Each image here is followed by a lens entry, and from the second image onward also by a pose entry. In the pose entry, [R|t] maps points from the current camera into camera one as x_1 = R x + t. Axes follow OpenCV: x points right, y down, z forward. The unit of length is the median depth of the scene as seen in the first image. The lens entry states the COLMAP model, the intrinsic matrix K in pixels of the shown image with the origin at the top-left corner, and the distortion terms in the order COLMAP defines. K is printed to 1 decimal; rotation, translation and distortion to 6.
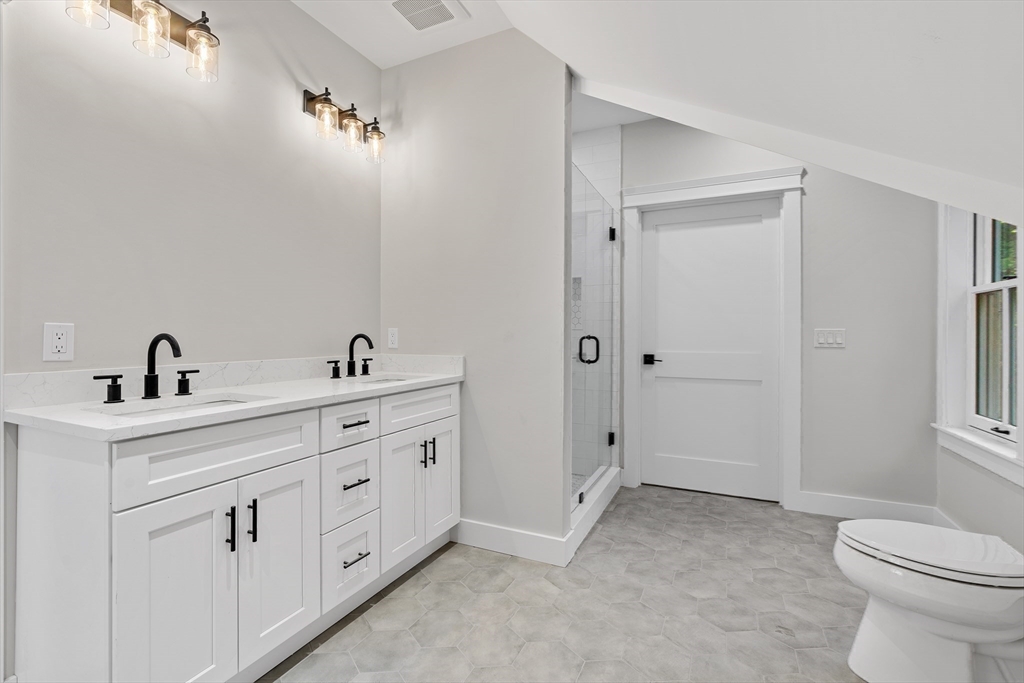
lens RADIAL K [[454.8, 0, 508.7], [0, 454.8, 339.7], [0, 0, 1]] dist [-0.021265, 0.007254]
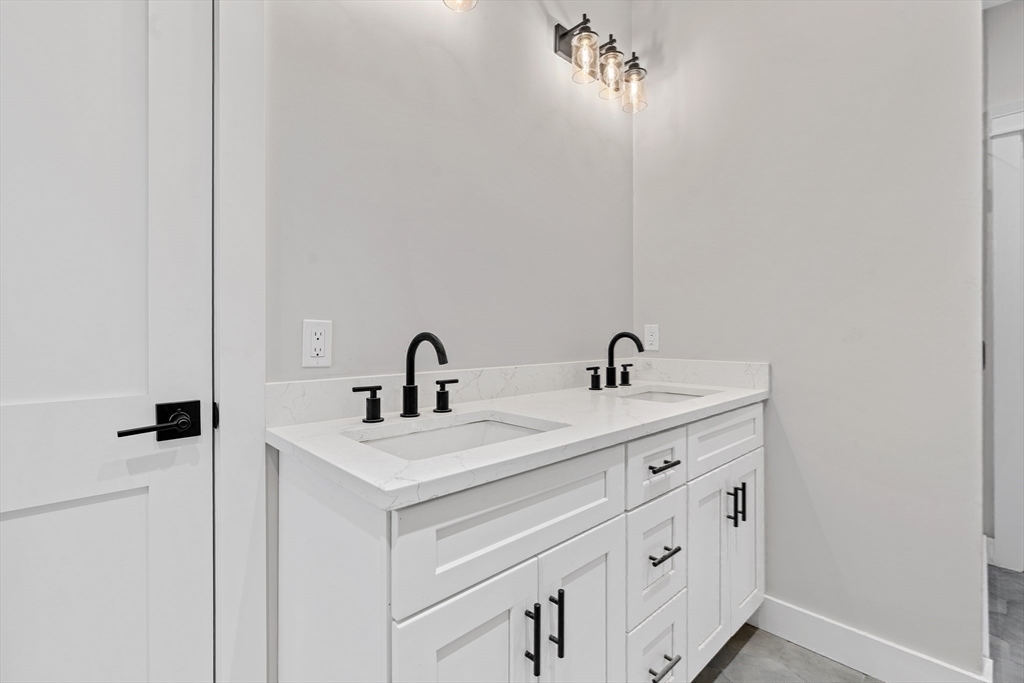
lens RADIAL K [[454.8, 0, 508.7], [0, 454.8, 339.7], [0, 0, 1]] dist [-0.021265, 0.007254]
pose [[0.932553, 0.000139, -0.361033, -0.332084], [0.000470, 0.999999, 0.001600, -0.002274], [0.361033, -0.001662, 0.932552, 0.311860]]
